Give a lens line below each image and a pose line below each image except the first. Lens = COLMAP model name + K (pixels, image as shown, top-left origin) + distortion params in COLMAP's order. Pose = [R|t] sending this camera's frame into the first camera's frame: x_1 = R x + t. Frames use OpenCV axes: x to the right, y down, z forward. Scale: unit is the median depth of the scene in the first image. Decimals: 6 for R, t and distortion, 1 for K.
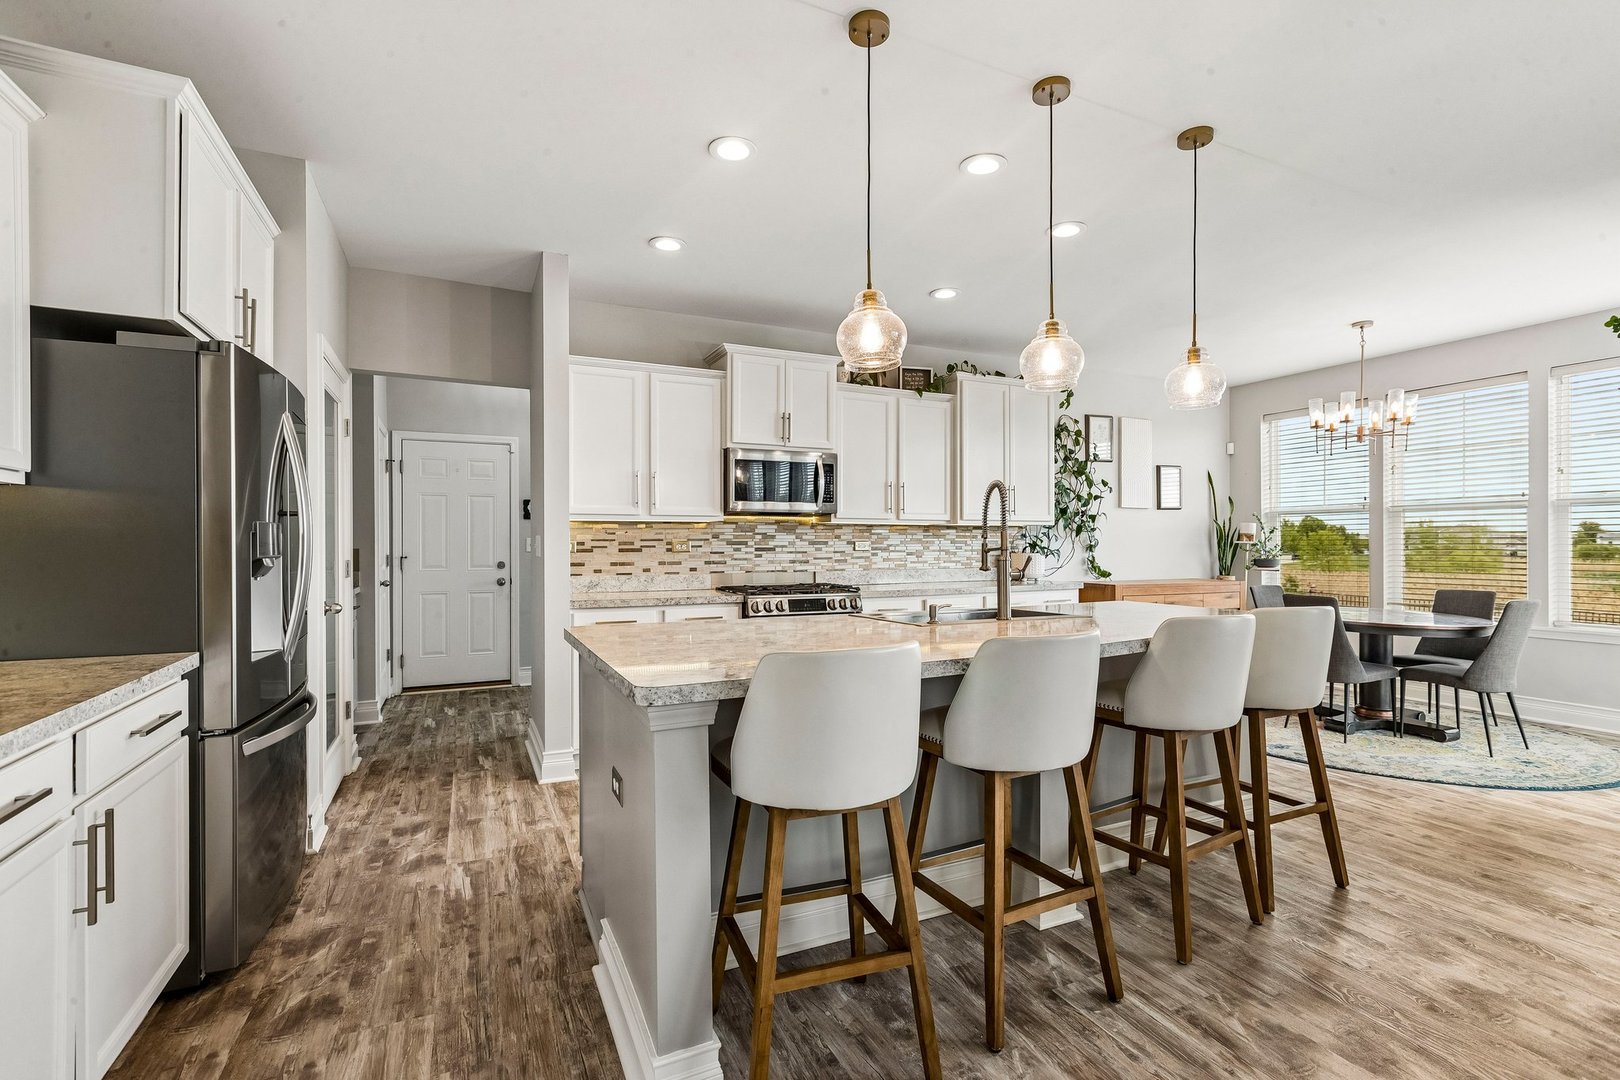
lens RADIAL K [[726.7, 0, 806.7], [0, 726.7, 543.2], [0, 0, 1]] dist [0.003482, -0.001222]
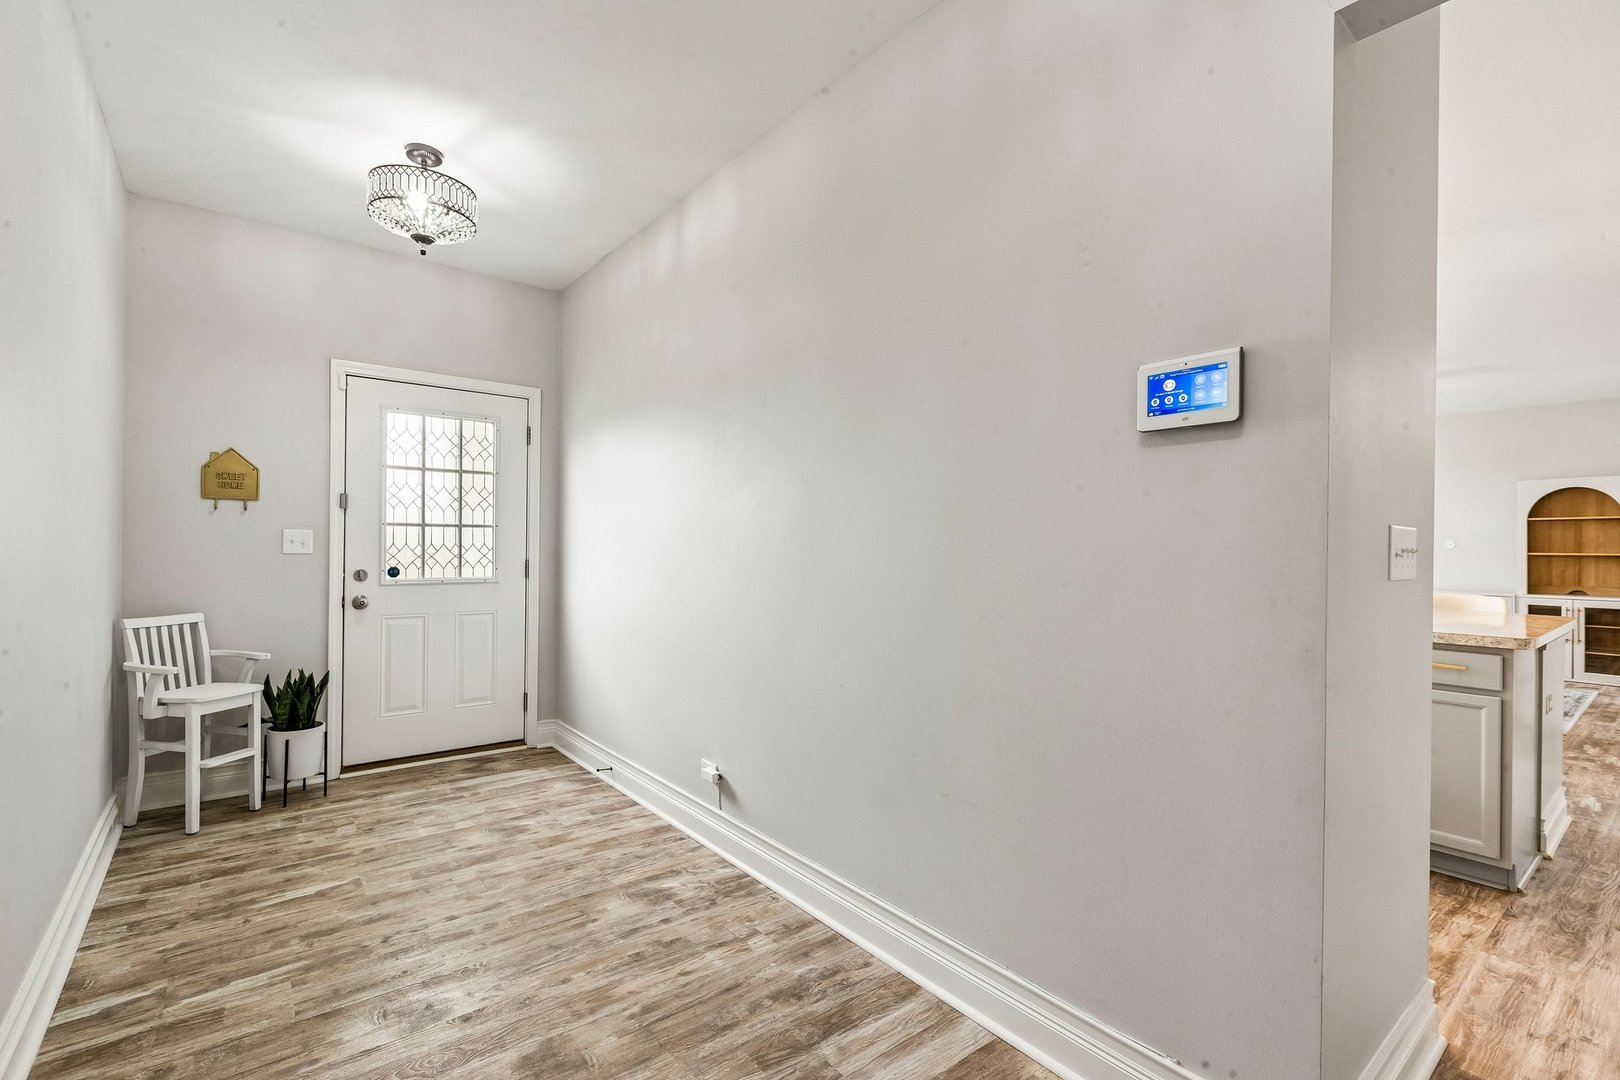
lens RADIAL K [[726.7, 0, 811.2], [0, 726.7, 551.3], [0, 0, 1]] dist [0.003482, -0.001222]
pose [[-0.236841, -0.000314, 0.971548, -0.657726], [-0.004532, 0.999989, -0.000781, 0.003478], [-0.971538, -0.004589, -0.236840, 1.358351]]
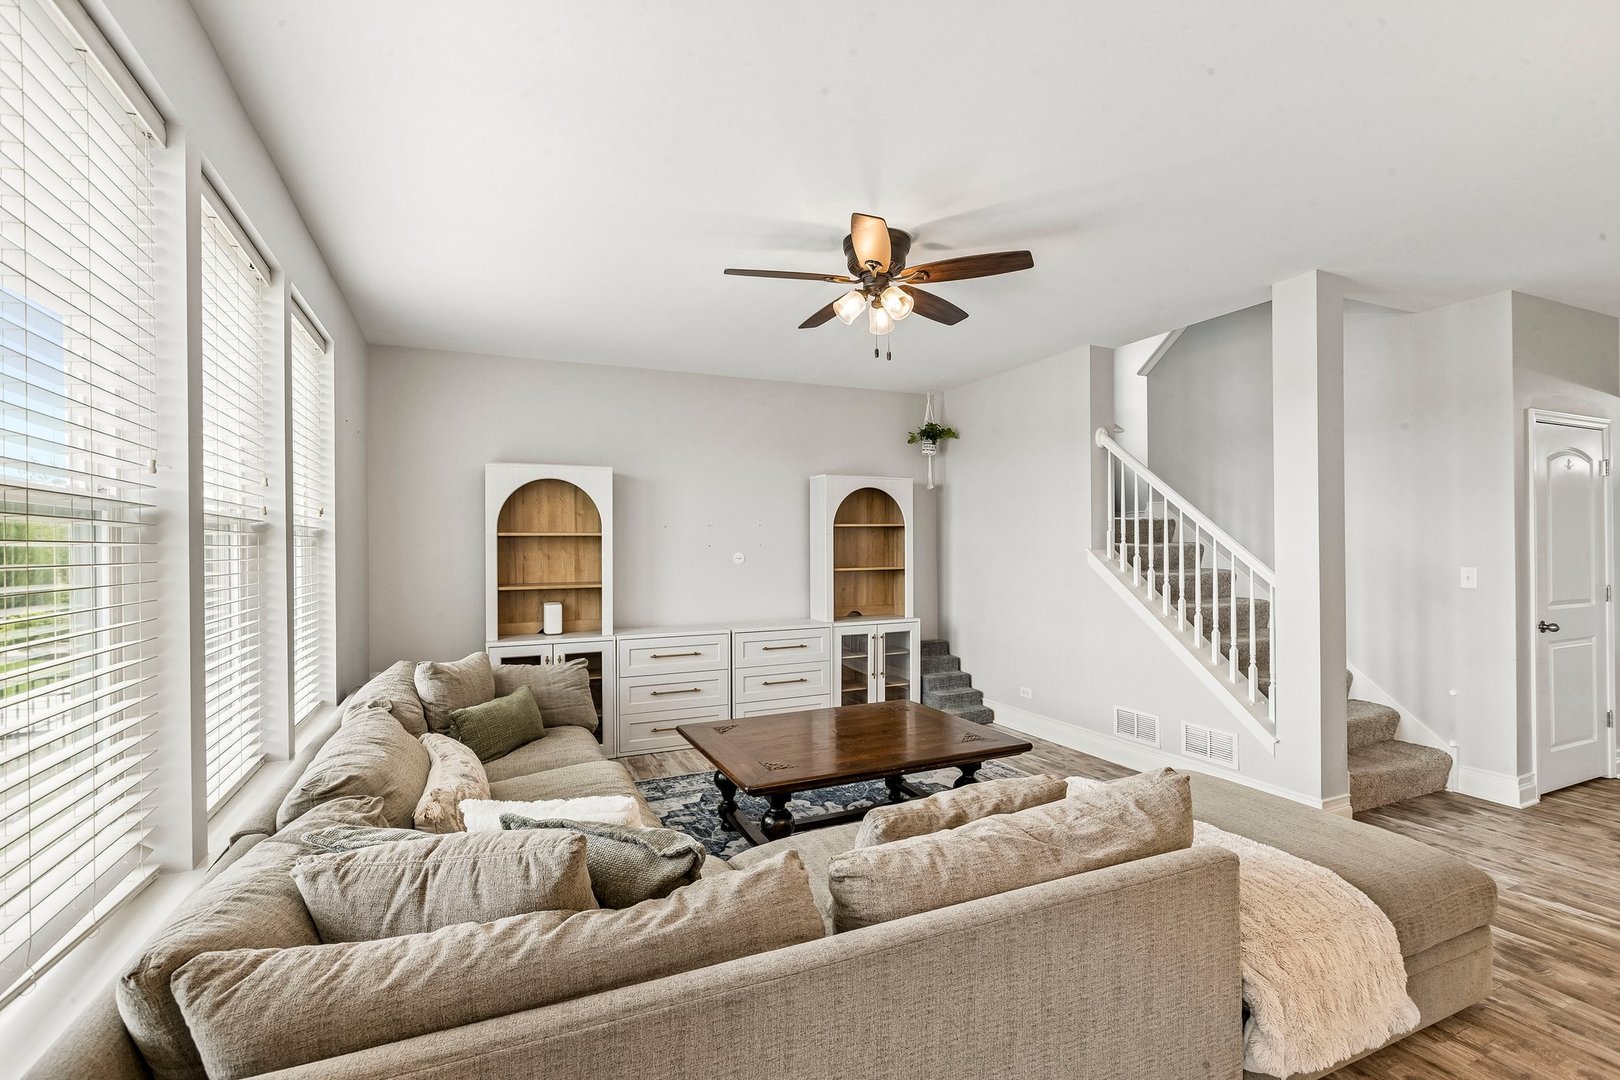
lens RADIAL K [[726.7, 0, 806.2], [0, 726.7, 544.7], [0, 0, 1]] dist [0.003482, -0.001222]
pose [[-0.999901, 0.009584, 0.010292, 0.664720], [0.009568, 0.999953, -0.001632, -0.044204], [-0.010307, -0.001533, -0.999946, 0.639155]]
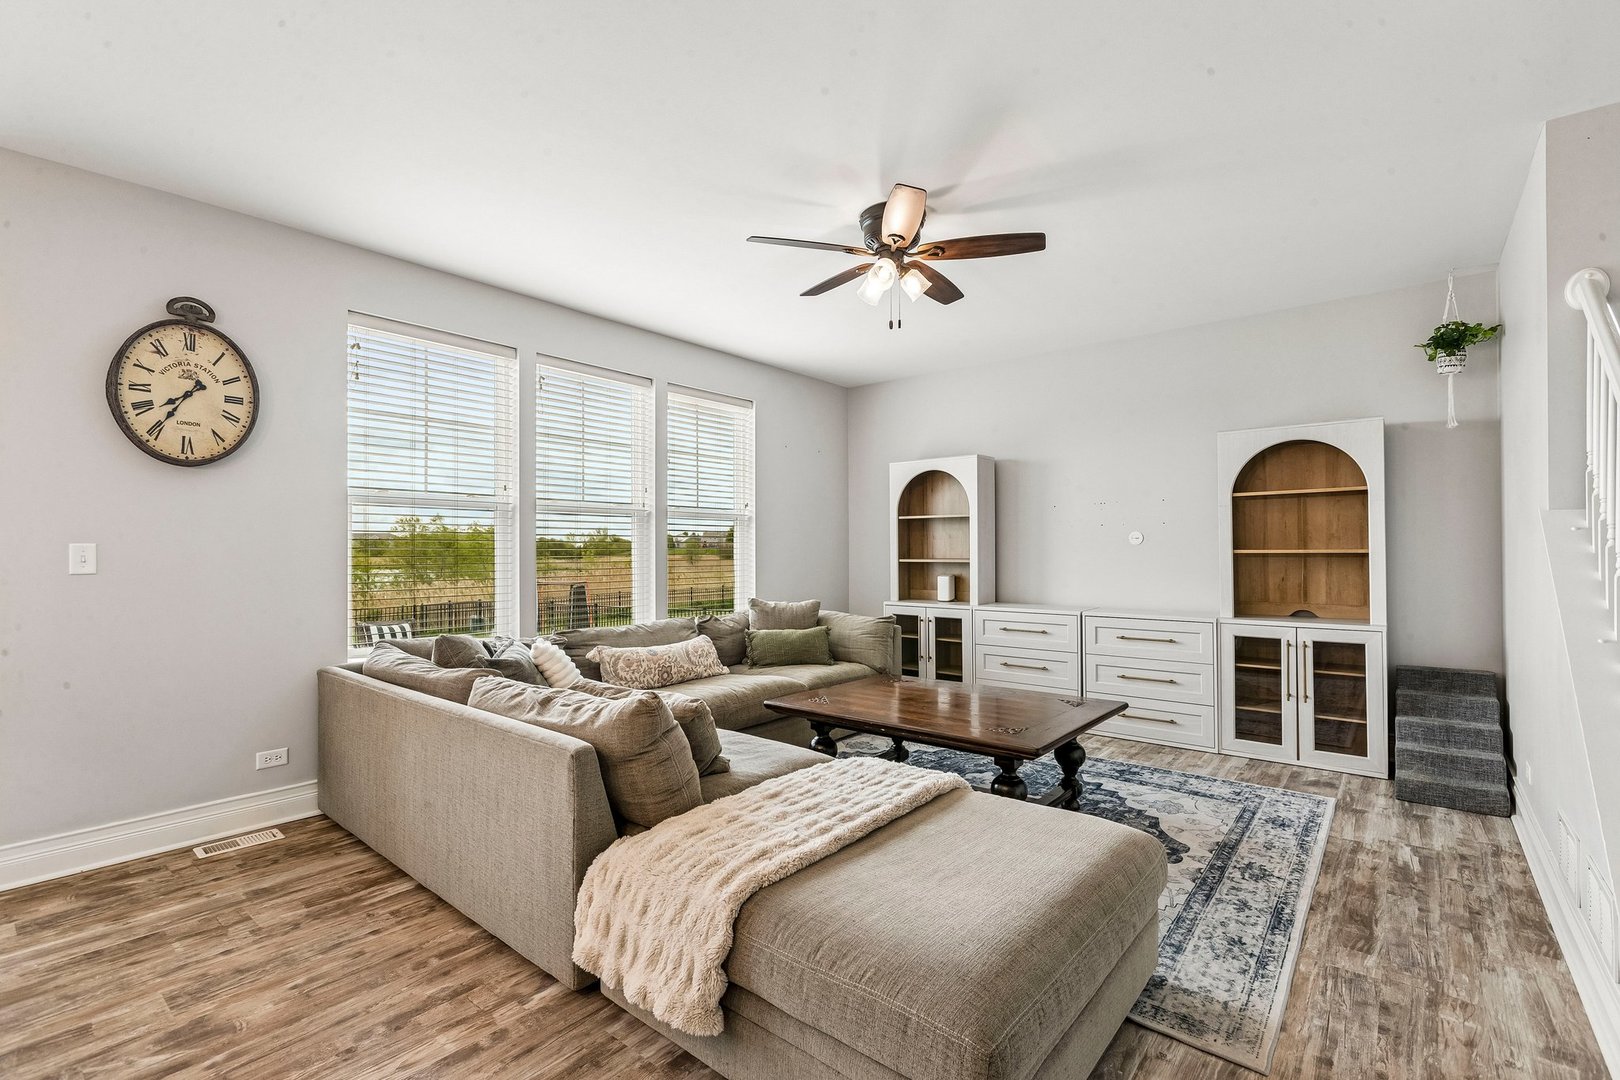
lens RADIAL K [[726.7, 0, 805.9], [0, 726.7, 542.0], [0, 0, 1]] dist [0.003482, -0.001222]
pose [[-0.428572, 0.012317, 0.903424, -0.063537], [0.002421, 0.999919, -0.012484, -0.001422], [-0.903505, -0.003164, -0.428567, 0.301106]]
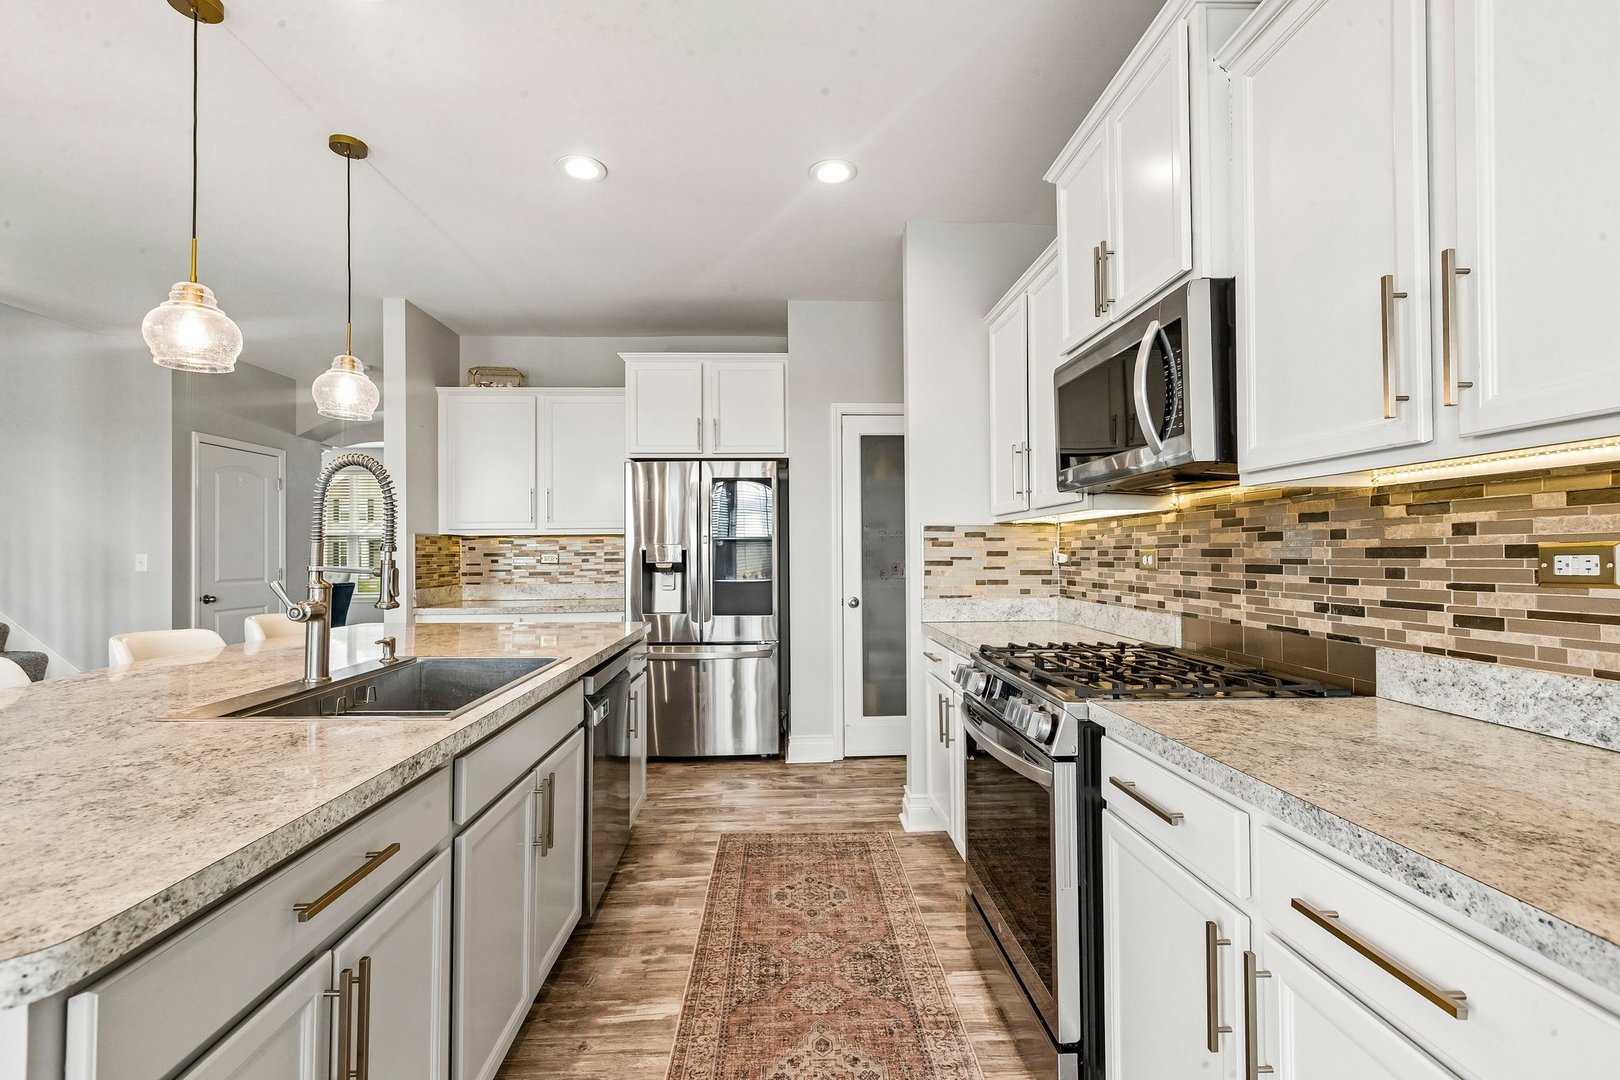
lens RADIAL K [[726.7, 0, 808.6], [0, 726.7, 540.8], [0, 0, 1]] dist [0.003482, -0.001222]
pose [[-0.386153, -0.009610, -0.922385, 0.465961], [0.008416, 0.999867, -0.013940, -0.003529], [0.922396, -0.013145, -0.386021, 1.111430]]
